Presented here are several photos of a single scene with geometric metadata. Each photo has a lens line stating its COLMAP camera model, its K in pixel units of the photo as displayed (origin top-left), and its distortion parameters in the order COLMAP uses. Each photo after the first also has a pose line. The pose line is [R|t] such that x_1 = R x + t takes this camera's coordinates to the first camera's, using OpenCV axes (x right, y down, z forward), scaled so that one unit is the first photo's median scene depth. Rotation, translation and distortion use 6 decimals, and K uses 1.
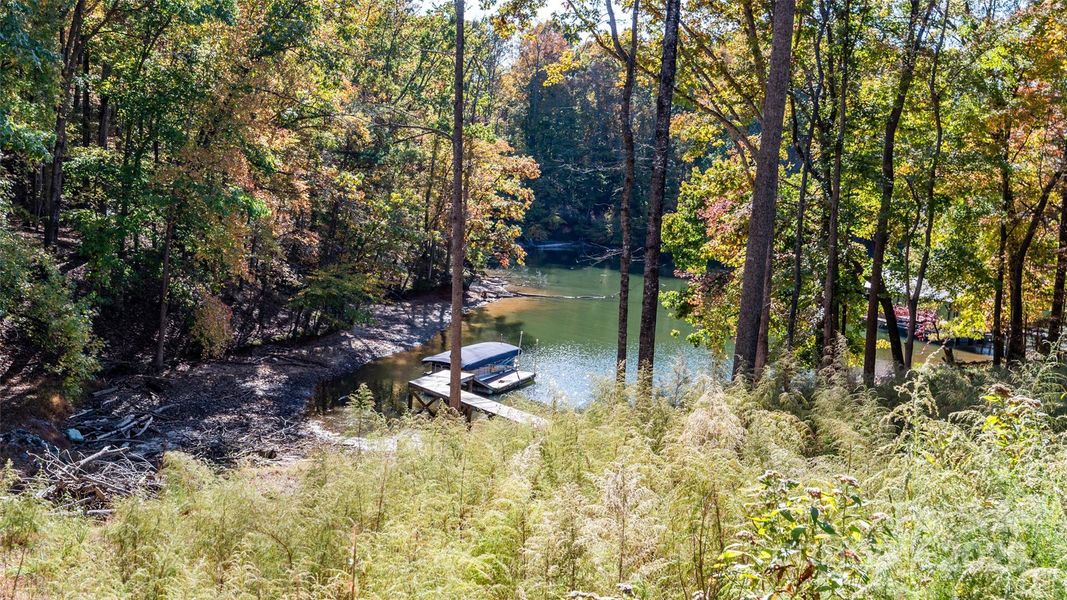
lens RADIAL K [[1034.6, 0, 543.7], [0, 1034.6, 329.0], [0, 0, 1]] dist [0.013324, 0.000000]
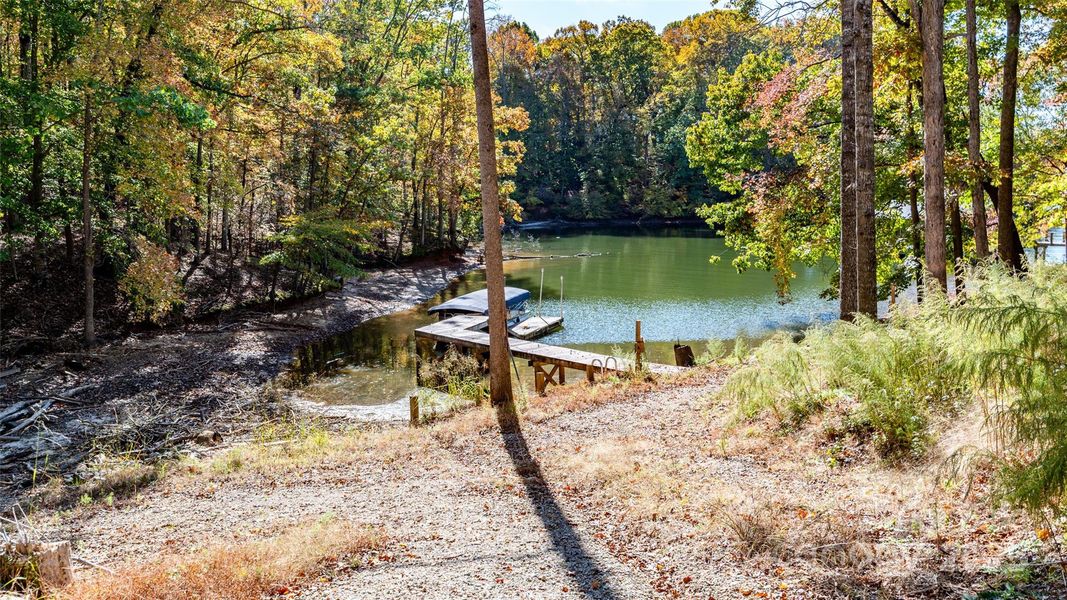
lens RADIAL K [[869.0, 0, 542.1], [0, 869.0, 301.2], [0, 0, 1]] dist [-0.003973, 0.006303]
pose [[0.995815, -0.085838, 0.031391, -0.035492], [0.086426, 0.996098, -0.017890, 0.031810], [-0.029733, 0.020528, 0.999347, 0.229247]]
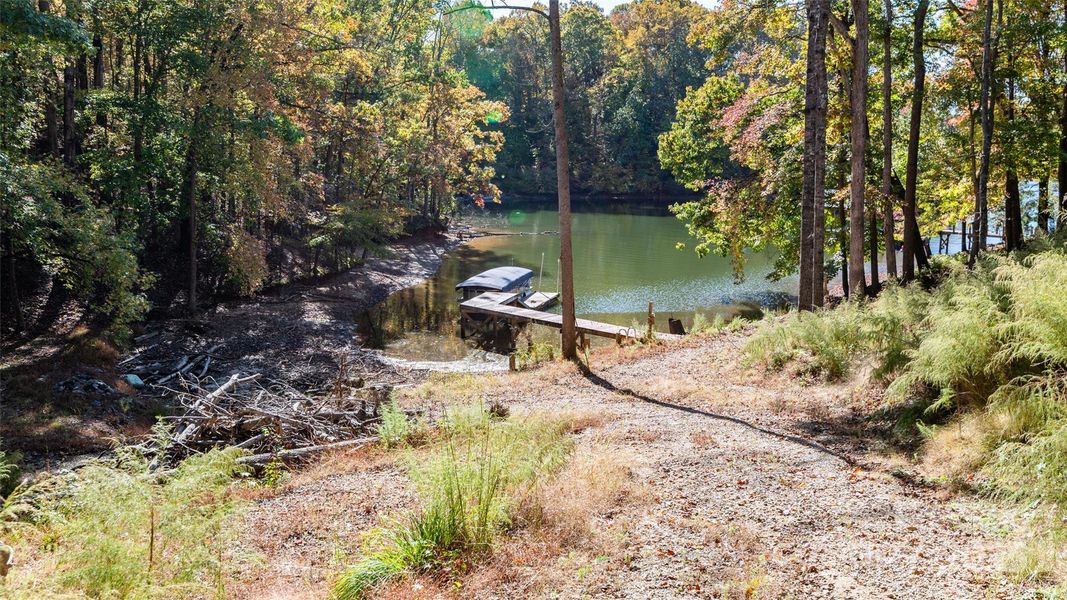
lens RADIAL K [[869.0, 0, 532.8], [0, 869.0, 300.6], [0, 0, 1]] dist [-0.003973, 0.006303]
pose [[0.992465, -0.076033, 0.096083, -0.090766], [0.073817, 0.996922, 0.026423, 0.020072], [-0.097796, -0.019131, 0.995023, 0.113566]]
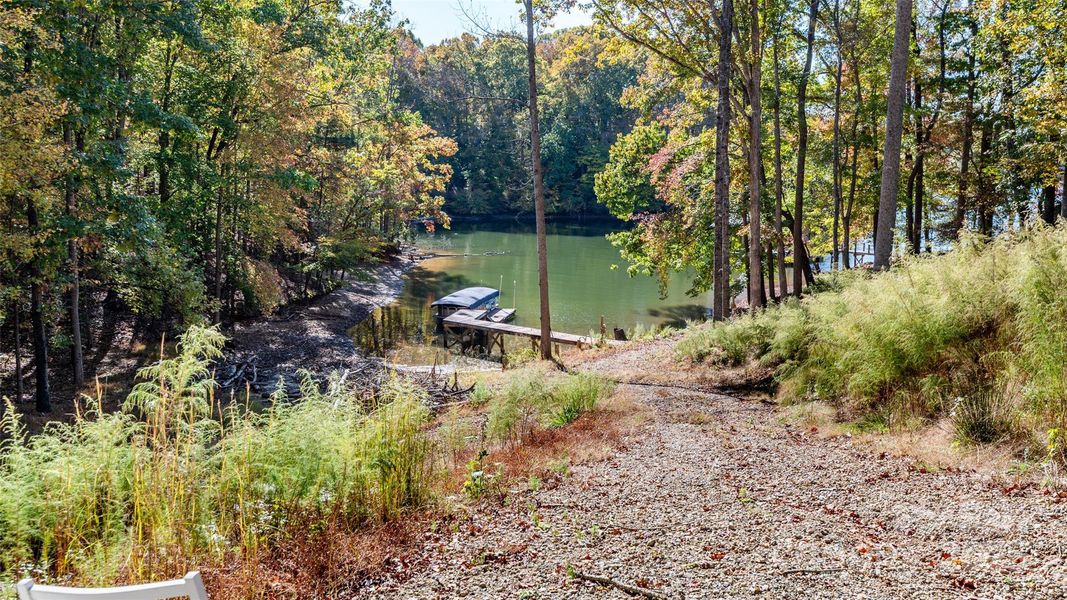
lens RADIAL K [[869.0, 0, 527.5], [0, 869.0, 306.3], [0, 0, 1]] dist [-0.003973, 0.006303]
pose [[0.979091, -0.089556, 0.182647, -0.139710], [0.086575, 0.995950, 0.024250, 0.012612], [-0.184079, -0.007930, 0.982879, -0.004296]]
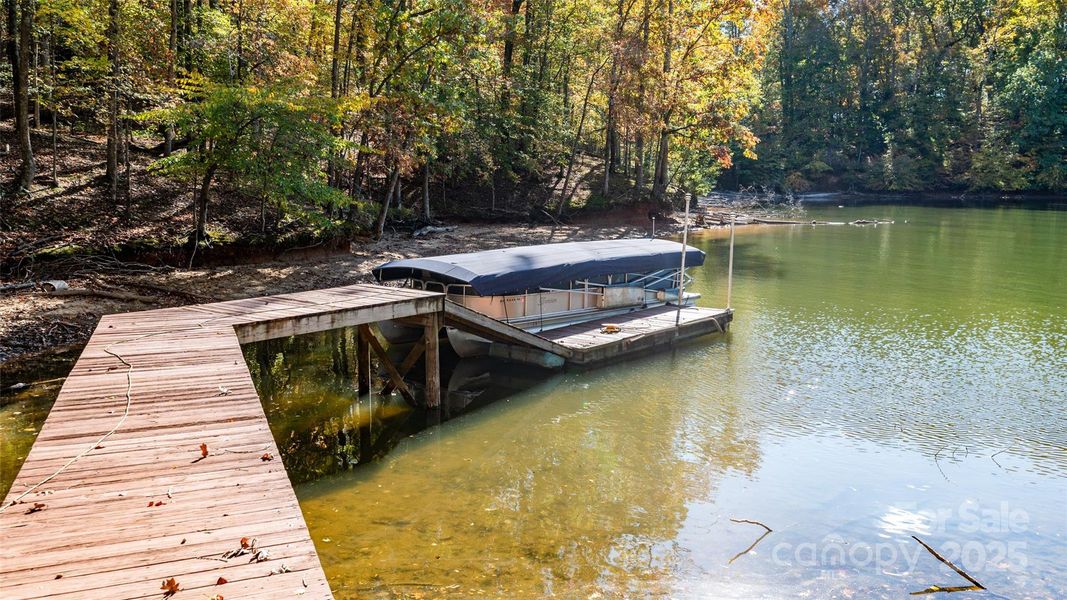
lens RADIAL K [[869.0, 0, 543.2], [0, 869.0, 273.2], [0, 0, 1]] dist [-0.003973, 0.006303]
pose [[0.952930, -0.036487, -0.300987, 0.015326], [0.021386, 0.998349, -0.053316, 0.034759], [0.302436, 0.044369, 0.952137, 0.543107]]
